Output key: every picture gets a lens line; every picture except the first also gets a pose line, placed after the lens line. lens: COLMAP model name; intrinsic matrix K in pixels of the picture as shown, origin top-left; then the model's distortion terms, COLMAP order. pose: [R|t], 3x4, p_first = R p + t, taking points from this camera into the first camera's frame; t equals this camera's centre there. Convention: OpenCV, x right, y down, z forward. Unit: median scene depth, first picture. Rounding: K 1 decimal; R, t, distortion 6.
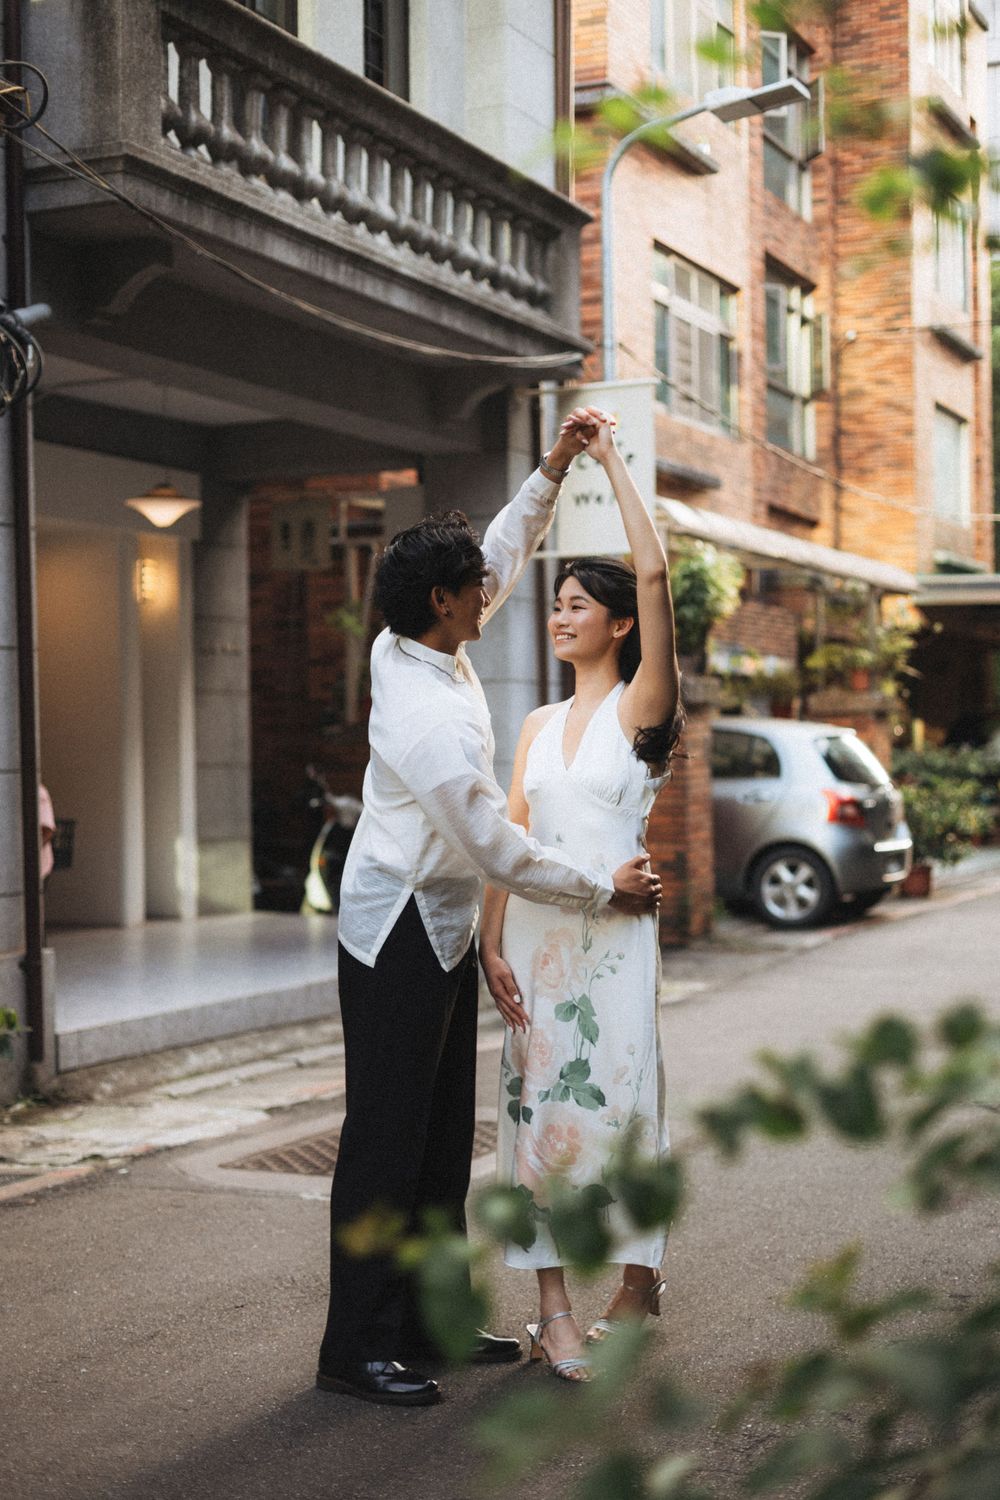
lens RADIAL K [[2111.2, 0, 500.0], [0, 2111.2, 750.0], [0, 0, 1]] dist [-0.020292, -0.025318]
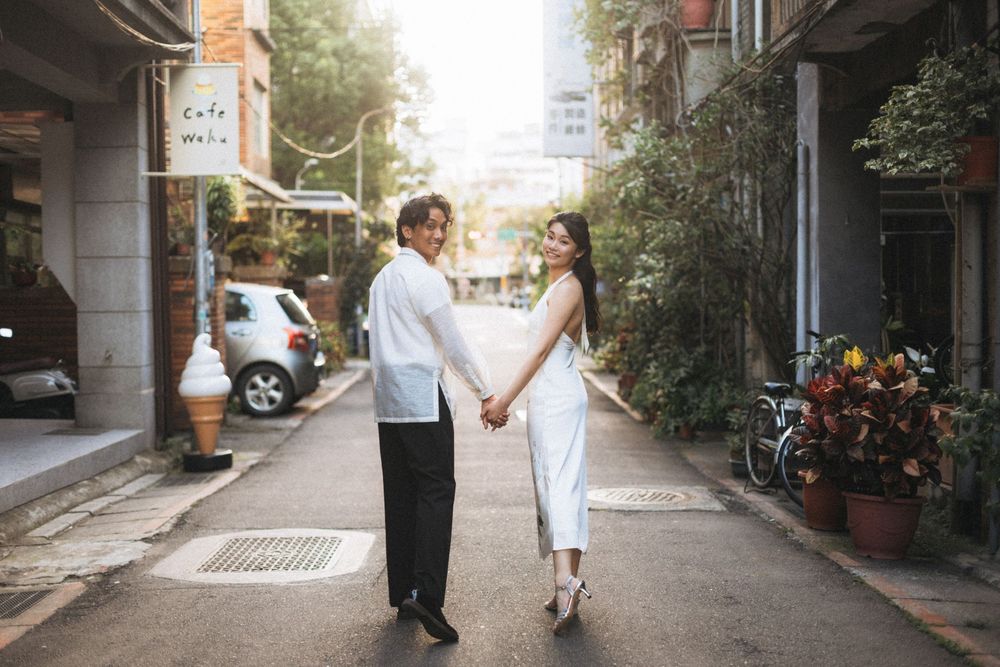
lens RADIAL K [[1399.1, 0, 500.0], [0, 1399.1, 333.5], [0, 0, 1]] dist [-0.023253, -0.005469]
pose [[0.898579, -0.007885, 0.438741, -0.159797], [-0.002254, 0.999742, 0.022585, -0.001101], [-0.438806, -0.021284, 0.898330, -0.007679]]
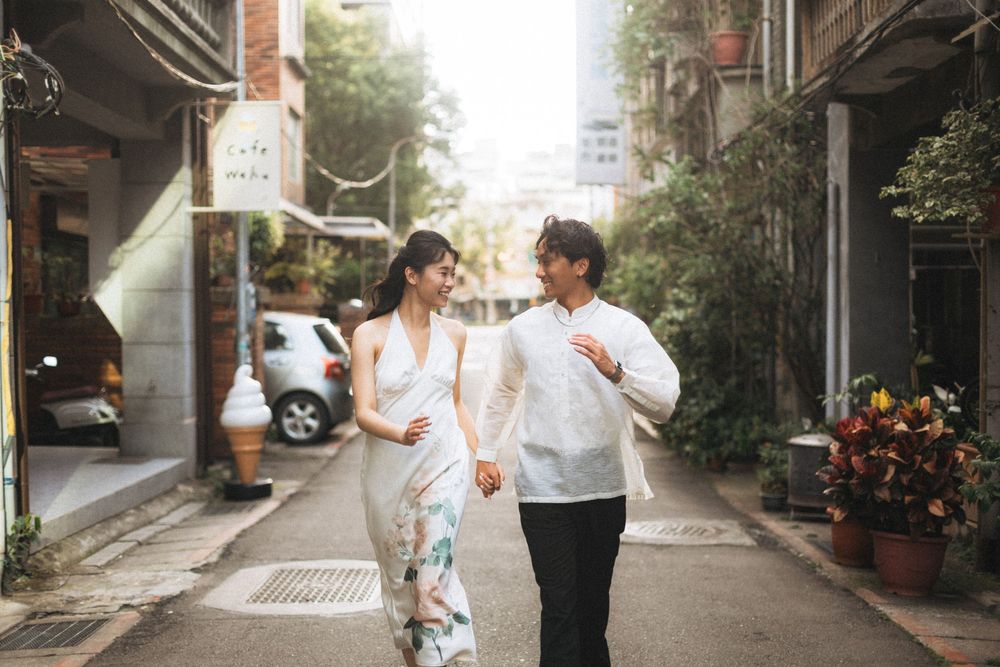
lens RADIAL K [[1407.5, 0, 500.0], [0, 1407.5, 333.5], [0, 0, 1]] dist [-0.020292, -0.025318]
pose [[0.907372, 0.004200, 0.420307, -0.171911], [-0.008075, 0.999940, 0.007442, -0.008358], [-0.420251, -0.010146, 0.907351, -0.024845]]
